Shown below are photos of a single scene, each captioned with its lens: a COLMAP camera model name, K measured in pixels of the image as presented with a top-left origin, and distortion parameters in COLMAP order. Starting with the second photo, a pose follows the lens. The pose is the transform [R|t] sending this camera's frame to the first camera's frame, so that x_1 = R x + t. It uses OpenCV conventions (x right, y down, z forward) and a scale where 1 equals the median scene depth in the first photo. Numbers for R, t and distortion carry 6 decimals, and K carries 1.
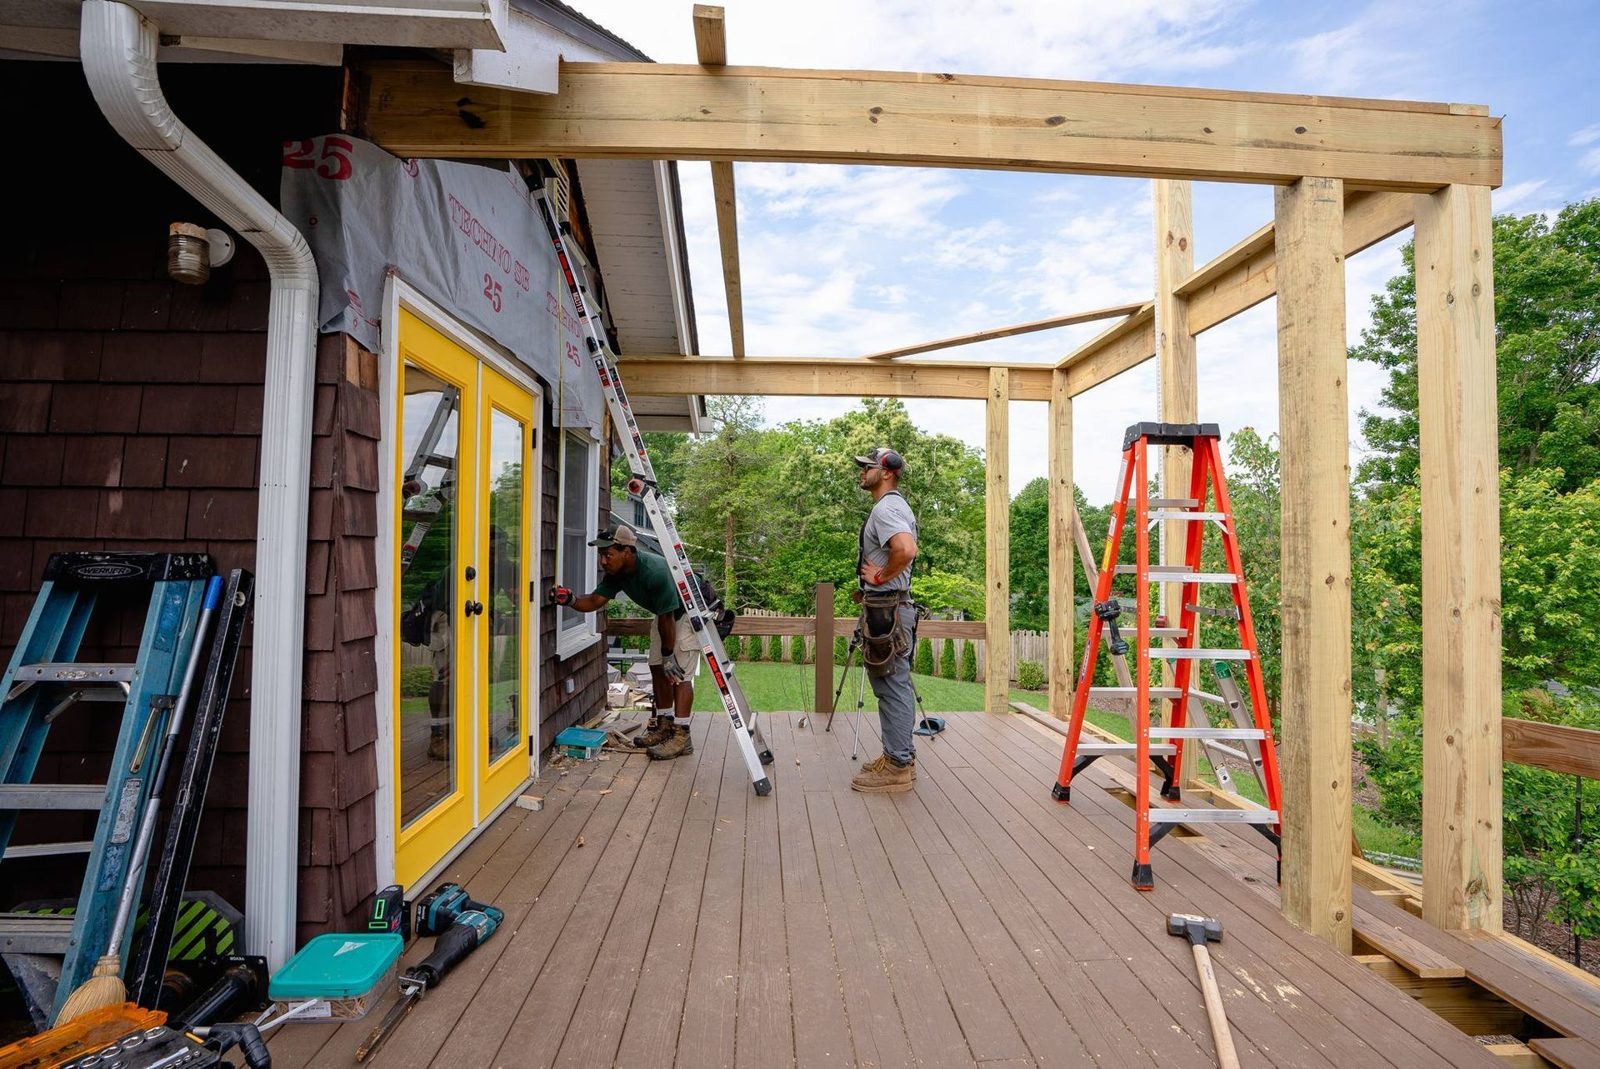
lens RADIAL K [[745.1, 0, 800.0], [0, 745.1, 534.5], [0, 0, 1]] dist [0.000171, 0.000129]
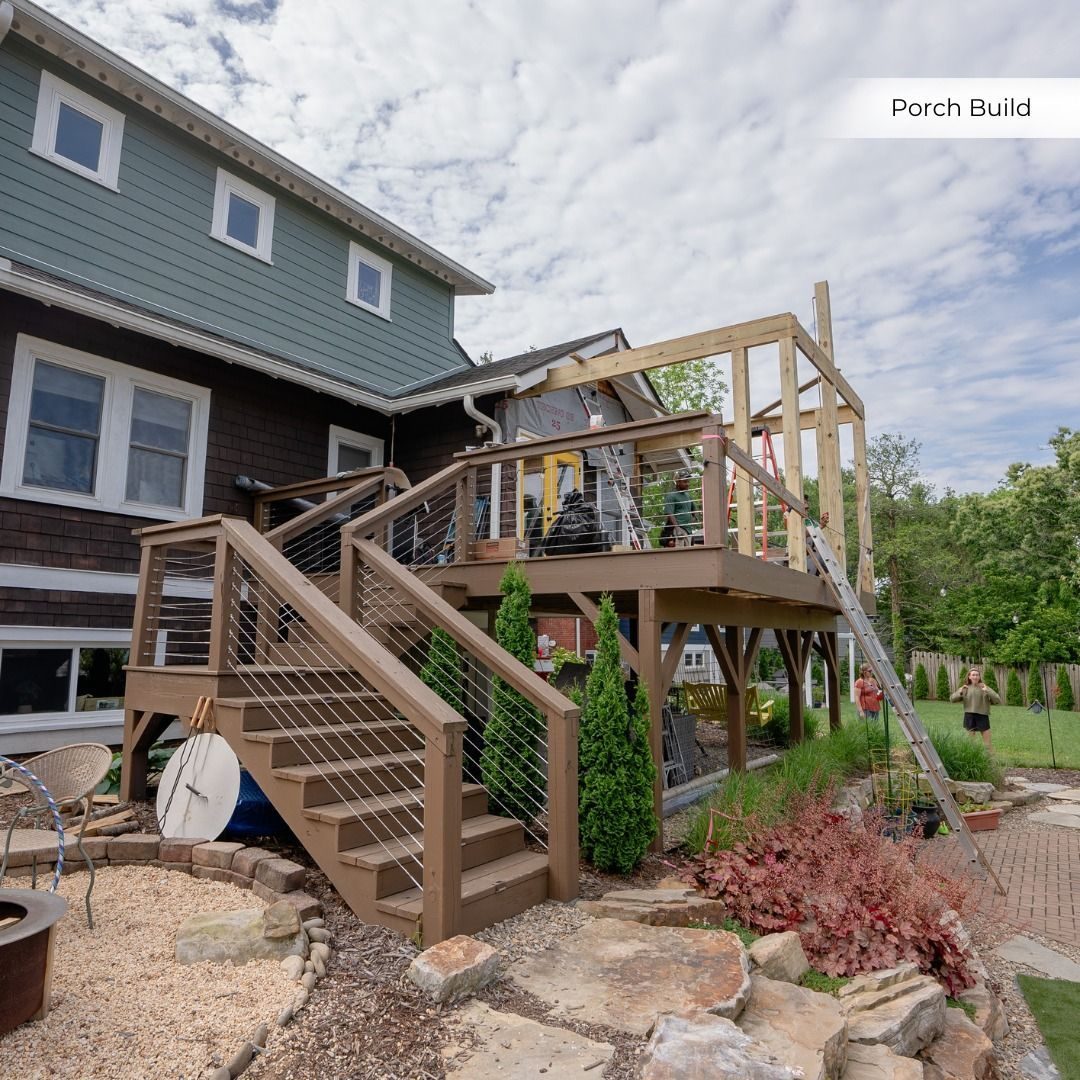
lens RADIAL K [[756.6, 0, 540.0], [0, 756.6, 540.0], [0, 0, 1]] dist [-0.003685, -0.000836]
pose [[0.791459, -0.086109, -0.605127, 1.947495], [0.014420, 0.992382, -0.122354, 0.753929], [0.611052, 0.088112, 0.786671, -2.077389]]
